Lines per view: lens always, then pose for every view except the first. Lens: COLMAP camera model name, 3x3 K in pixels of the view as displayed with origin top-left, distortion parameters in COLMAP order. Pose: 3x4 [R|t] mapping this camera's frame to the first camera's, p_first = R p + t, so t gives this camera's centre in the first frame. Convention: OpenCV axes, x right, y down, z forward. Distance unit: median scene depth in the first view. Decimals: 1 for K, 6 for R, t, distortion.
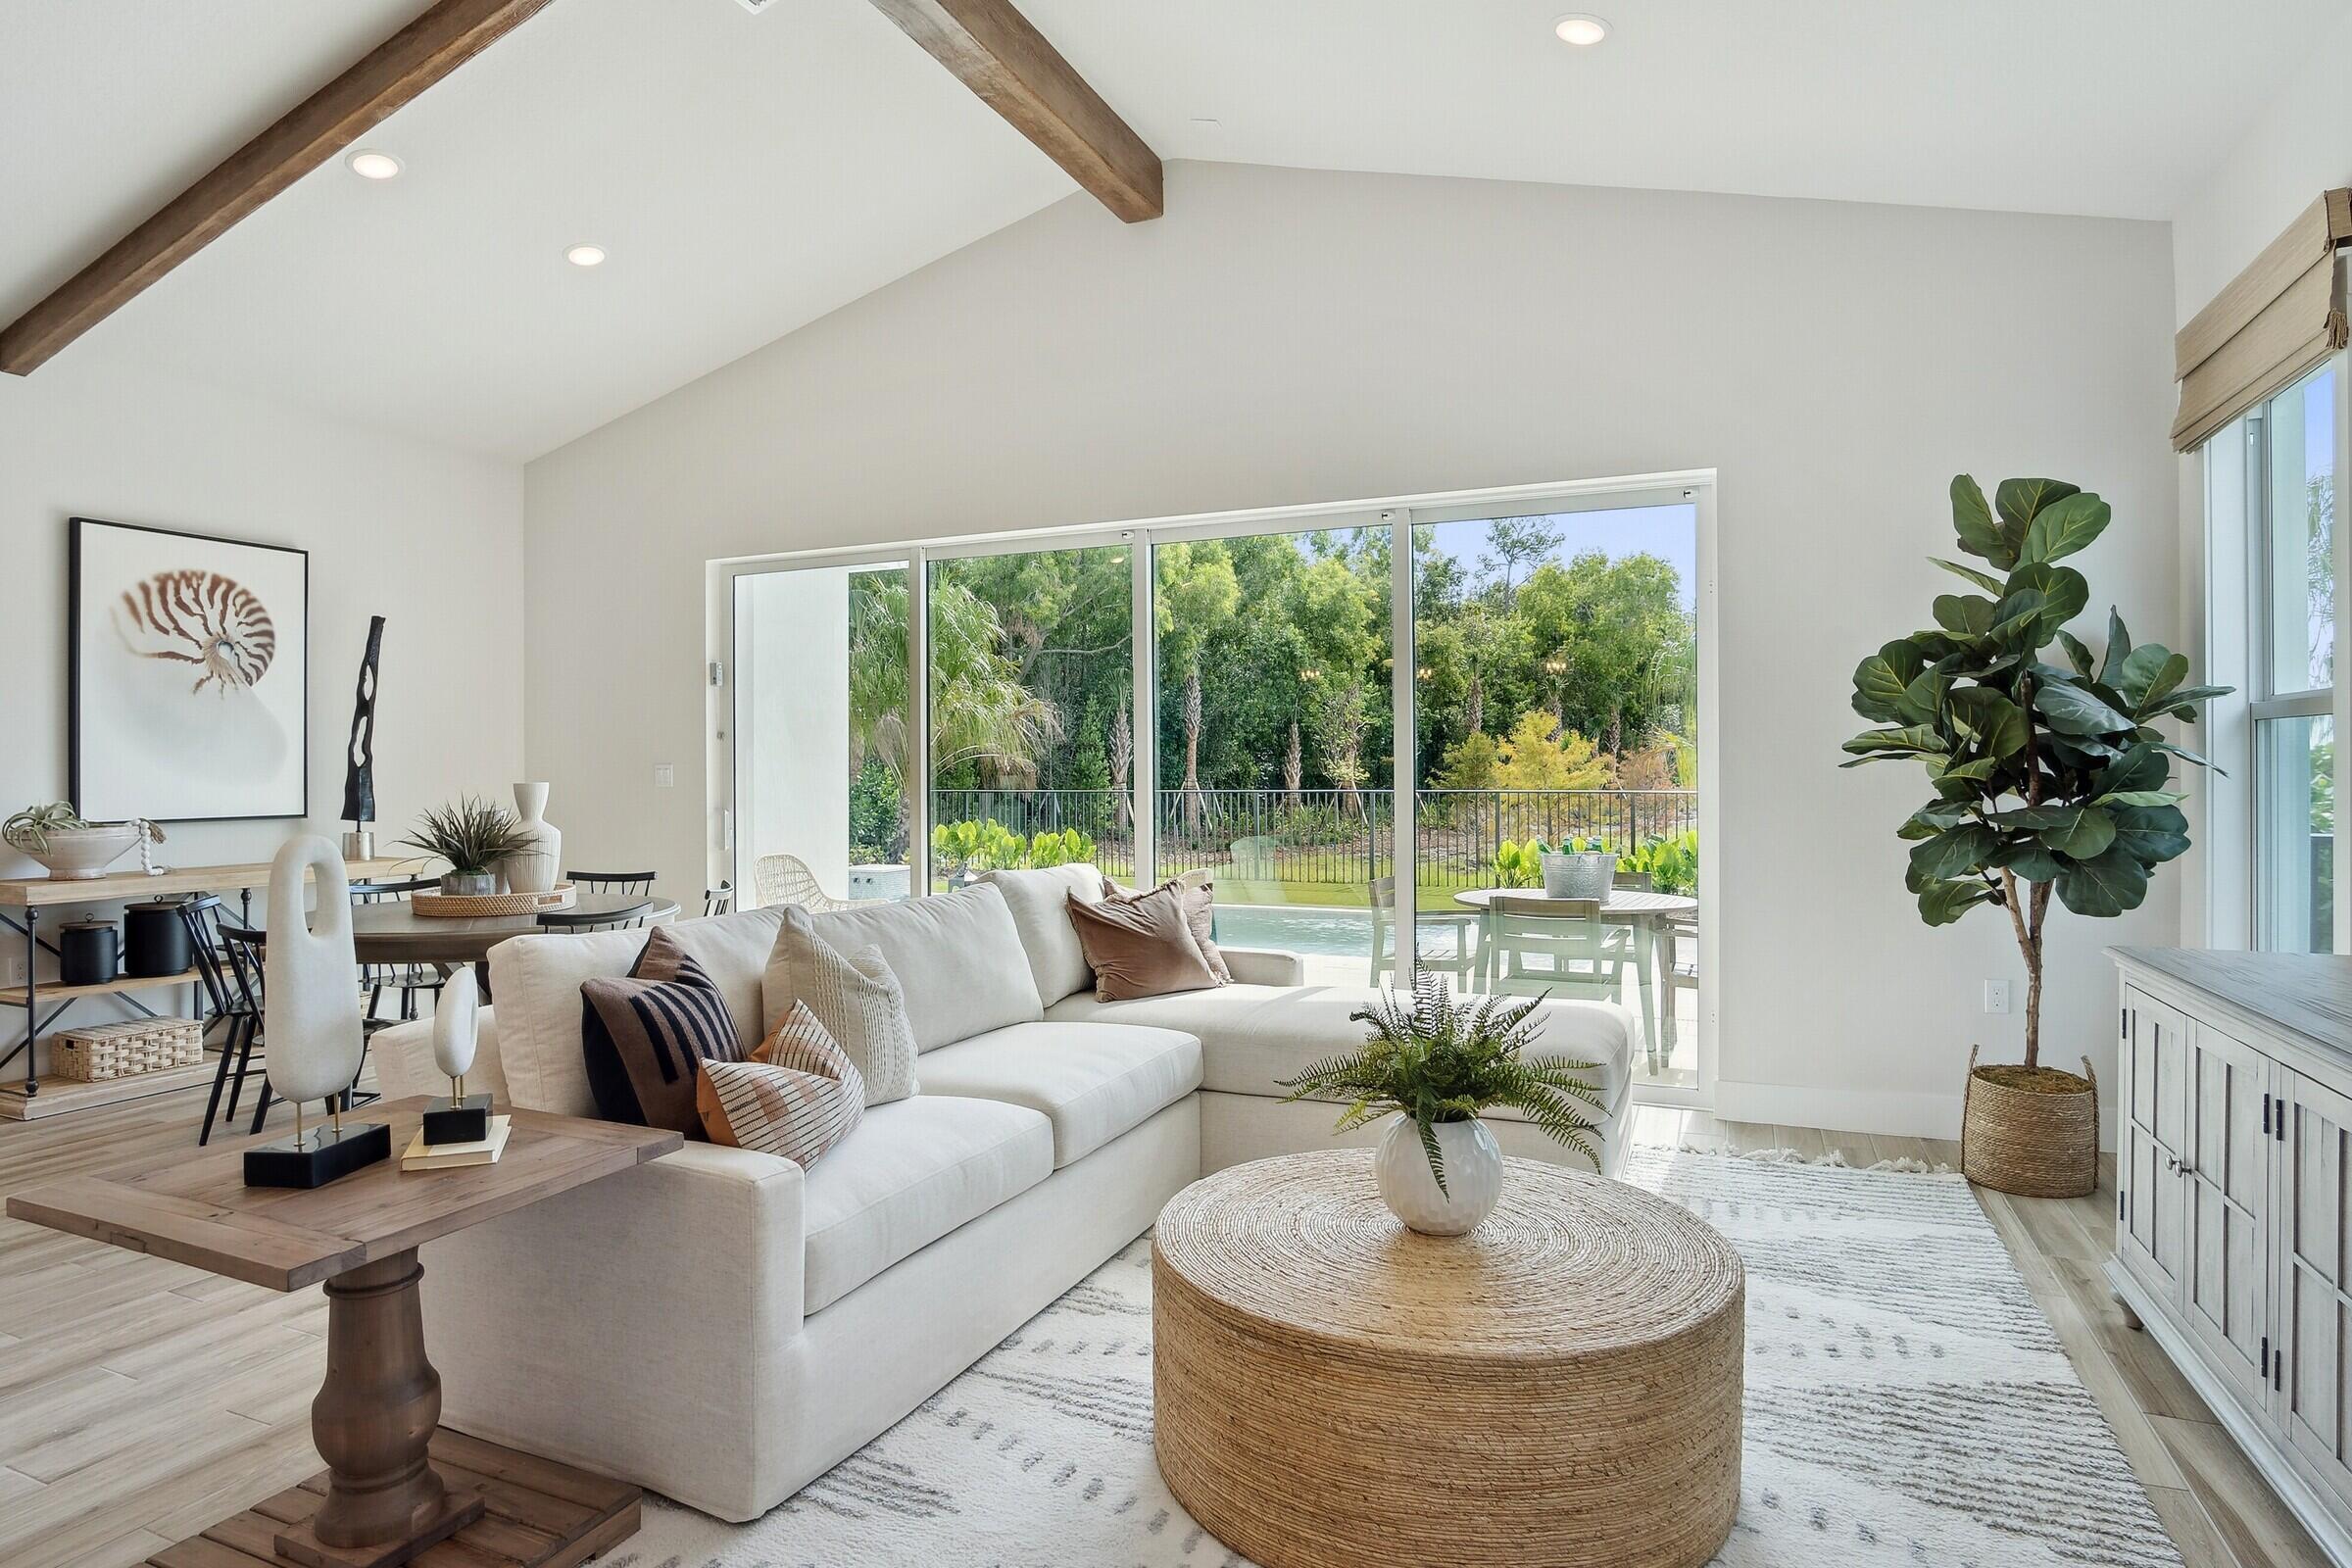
lens RADIAL K [[1293.0, 0, 1175.7], [0, 1293.0, 778.5], [0, 0, 1]] dist [-0.014285, 0.011535]
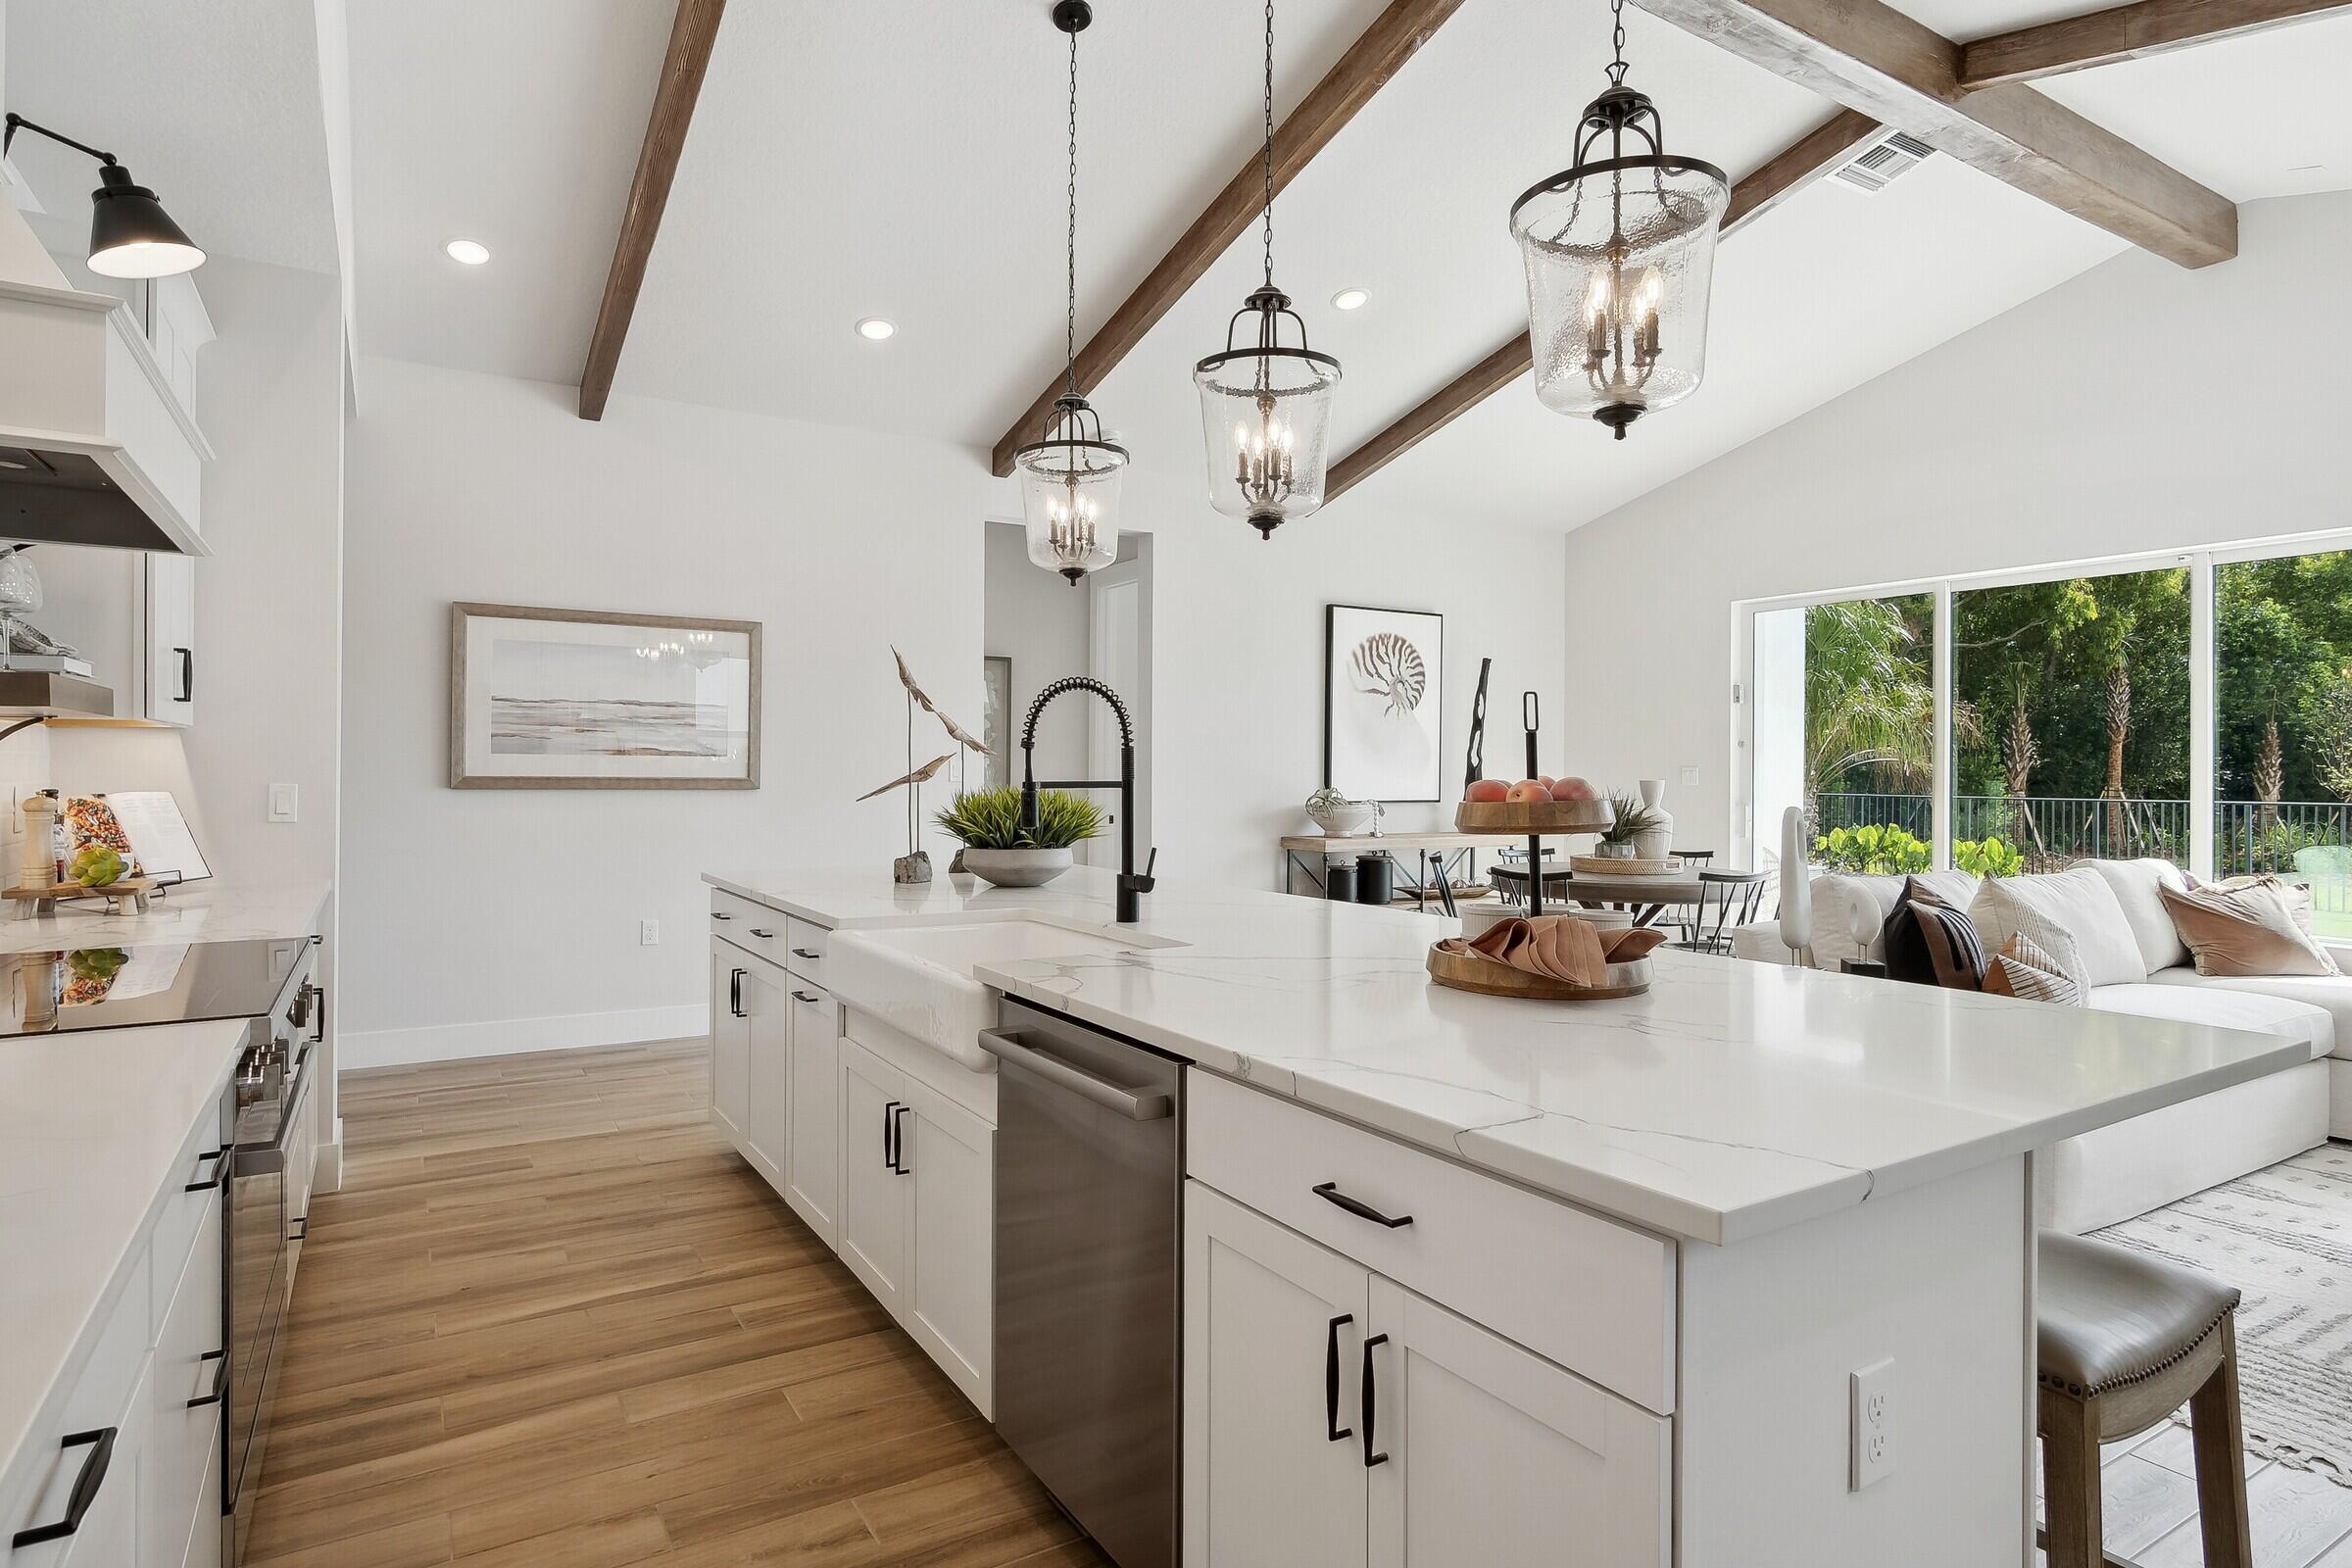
lens RADIAL K [[1293.0, 0, 1159.9], [0, 1293.0, 769.7], [0, 0, 1]] dist [-0.014285, 0.011535]
pose [[0.821877, 0.010416, -0.569570, -0.126741], [-0.014810, 0.999886, -0.003085, 0.003580], [0.569473, 0.010971, 0.821937, -0.363376]]
